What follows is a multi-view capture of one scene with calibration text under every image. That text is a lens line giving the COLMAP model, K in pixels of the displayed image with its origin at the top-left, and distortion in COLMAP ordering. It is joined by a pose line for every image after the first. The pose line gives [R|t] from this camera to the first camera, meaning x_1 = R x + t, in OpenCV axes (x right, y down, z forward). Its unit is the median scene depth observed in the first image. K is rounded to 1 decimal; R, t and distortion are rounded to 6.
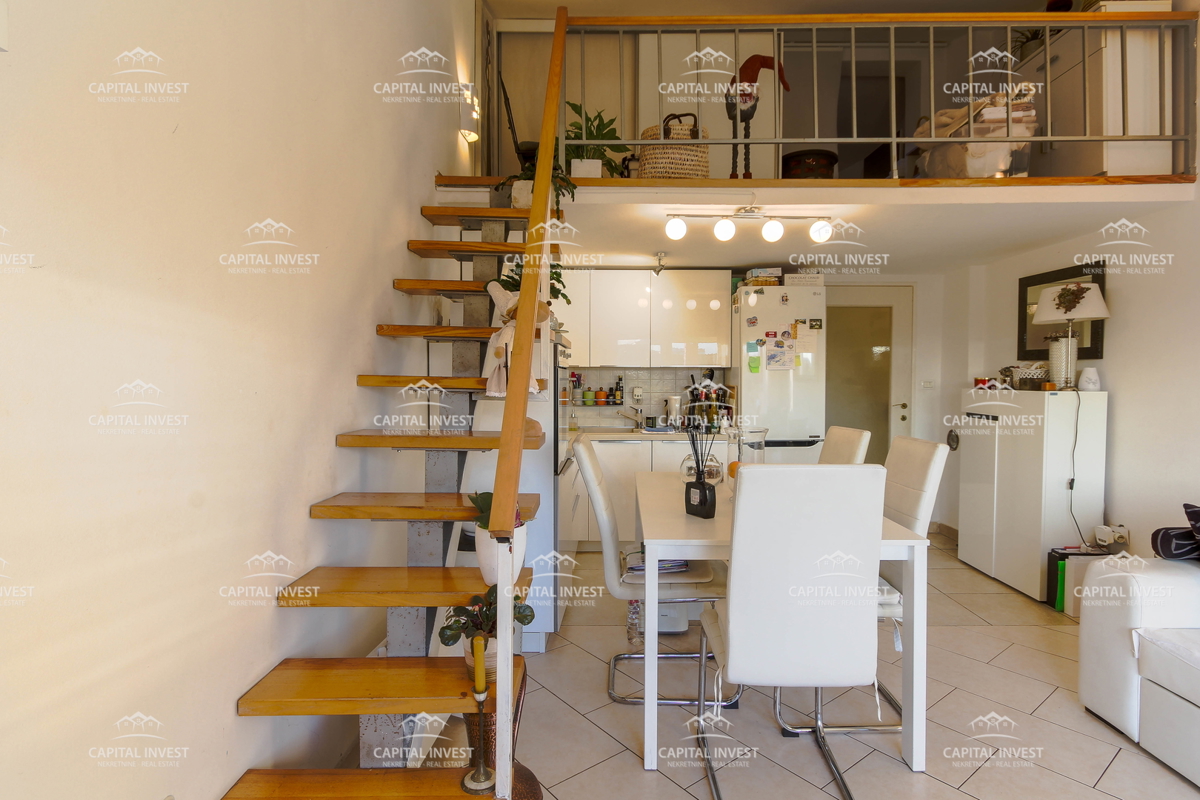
lens RADIAL K [[617.3, 0, 616.2], [0, 617.3, 396.1], [0, 0, 1]] dist [0.001250, -0.001134]
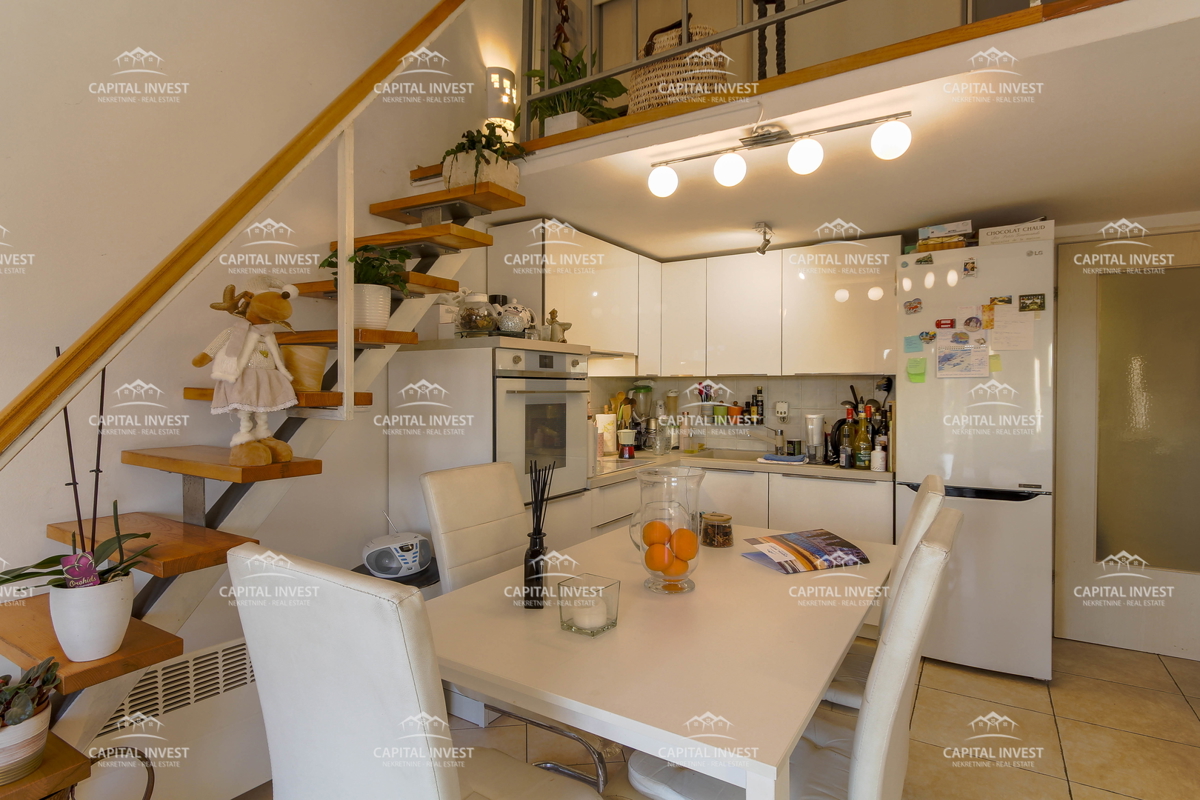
lens RADIAL K [[605.2, 0, 599.9], [0, 605.2, 396.7], [0, 0, 1]] dist [0.000378, -0.000569]
pose [[0.841047, 0.007985, -0.540903, 0.408644], [-0.016729, 0.999797, -0.011252, -0.013271], [0.540703, 0.018513, 0.841010, 0.373444]]
